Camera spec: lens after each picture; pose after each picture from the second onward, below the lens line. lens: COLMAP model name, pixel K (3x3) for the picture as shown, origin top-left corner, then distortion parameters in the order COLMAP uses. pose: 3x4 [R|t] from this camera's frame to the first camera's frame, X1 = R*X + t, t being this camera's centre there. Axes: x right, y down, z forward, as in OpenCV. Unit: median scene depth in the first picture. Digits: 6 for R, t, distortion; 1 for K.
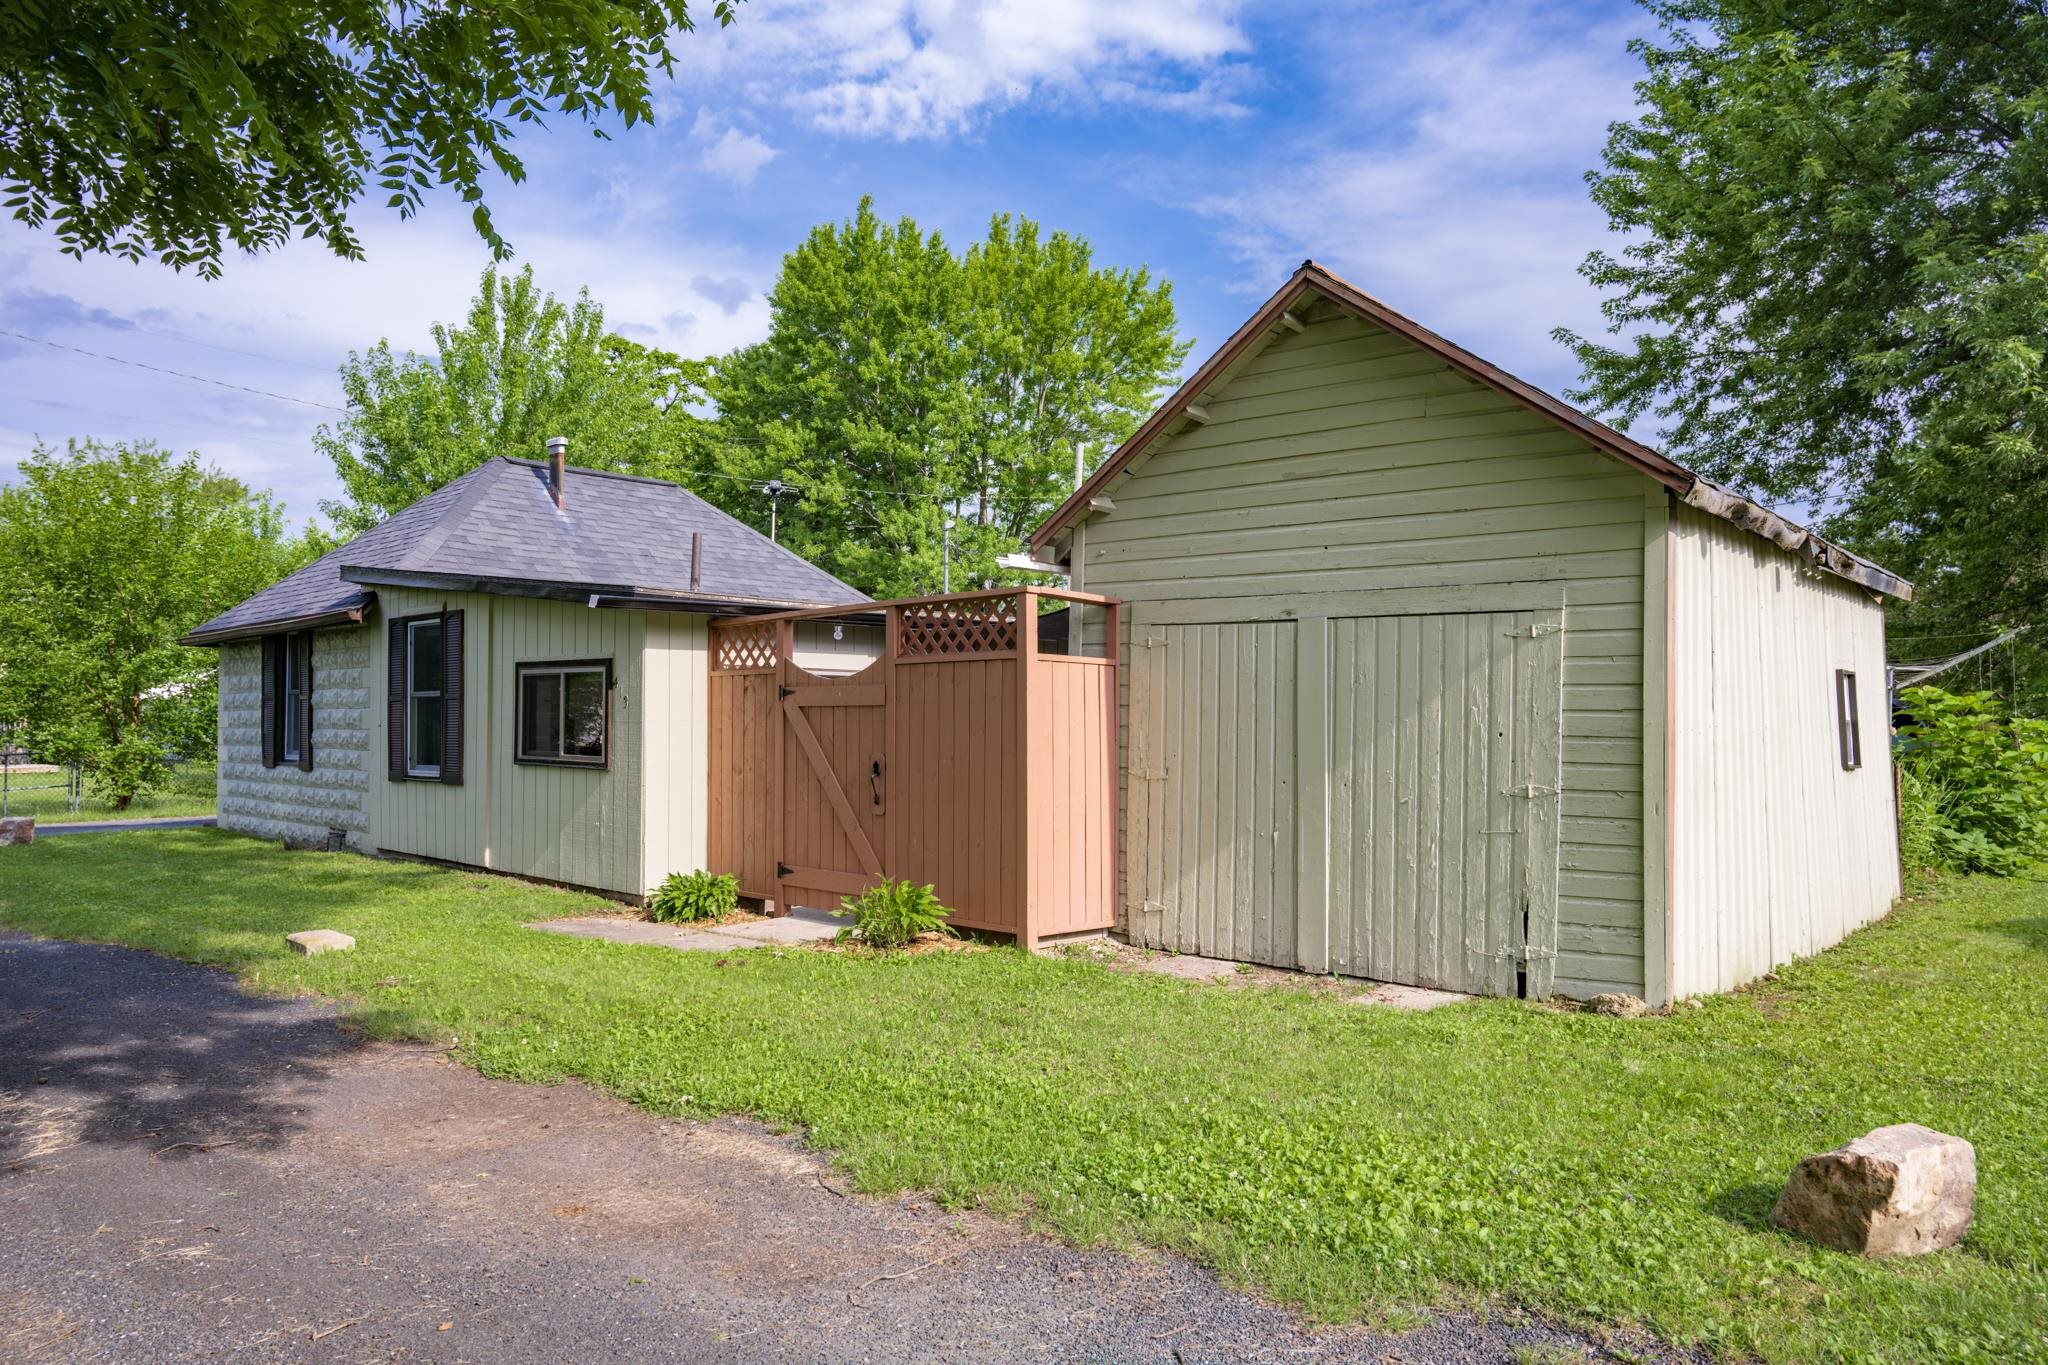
lens RADIAL K [[1353.1, 0, 1024.0], [0, 1353.1, 682.5], [0, 0, 1]] dist [-0.002135, -0.000842]
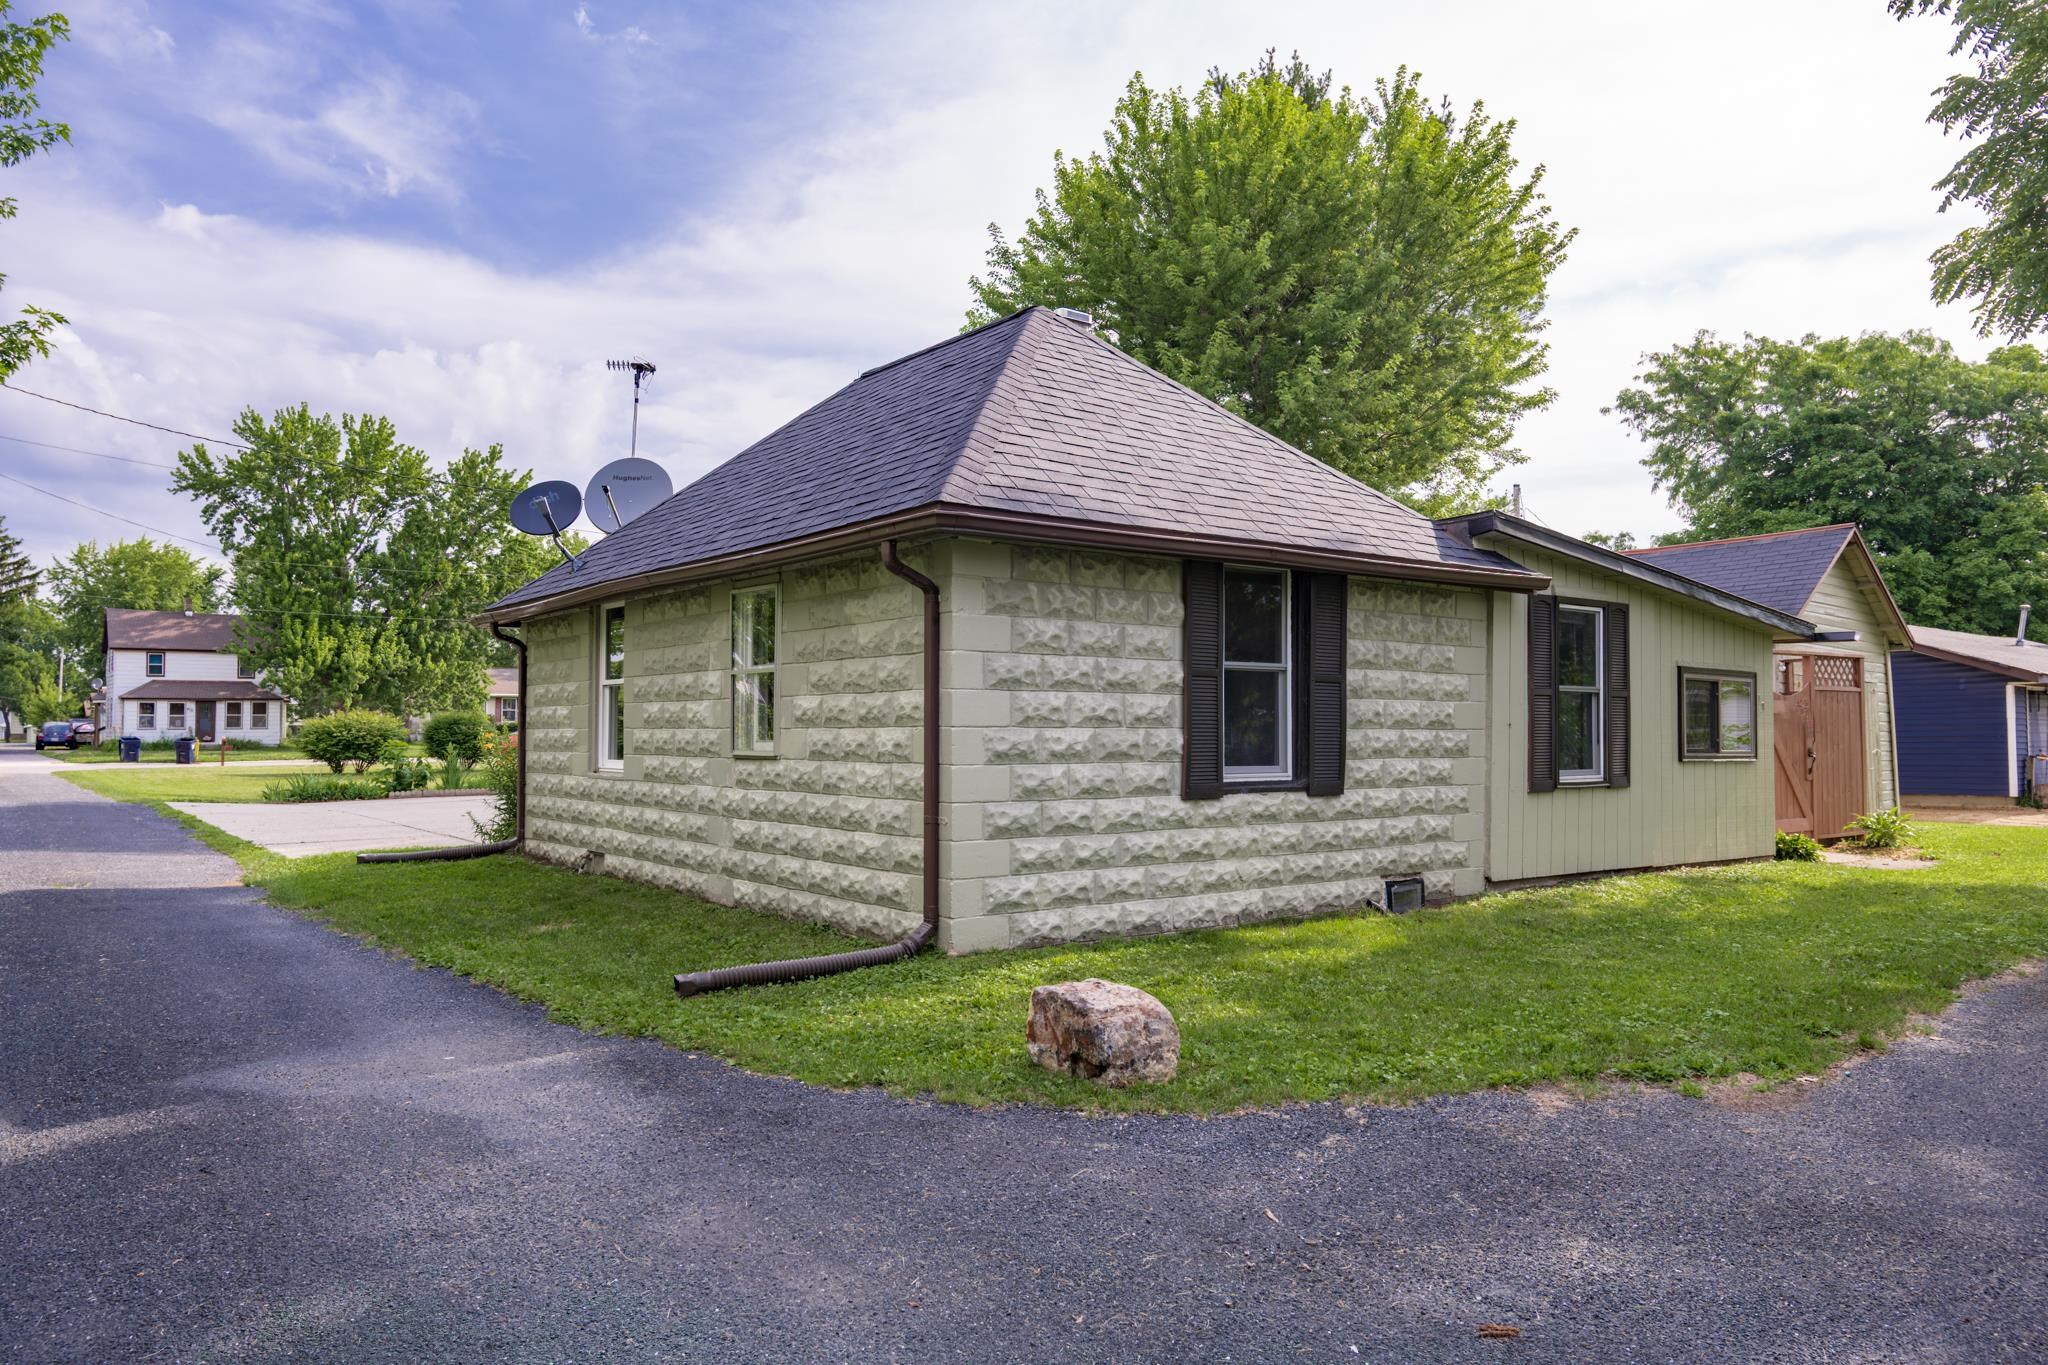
lens RADIAL K [[1353.1, 0, 1024.0], [0, 1353.1, 682.5], [0, 0, 1]] dist [-0.002135, -0.000842]
pose [[0.159749, 0.028582, 0.986744, -1.340776], [-0.040740, 0.998920, -0.022339, 0.037899], [-0.986317, -0.036631, 0.160741, 1.191838]]
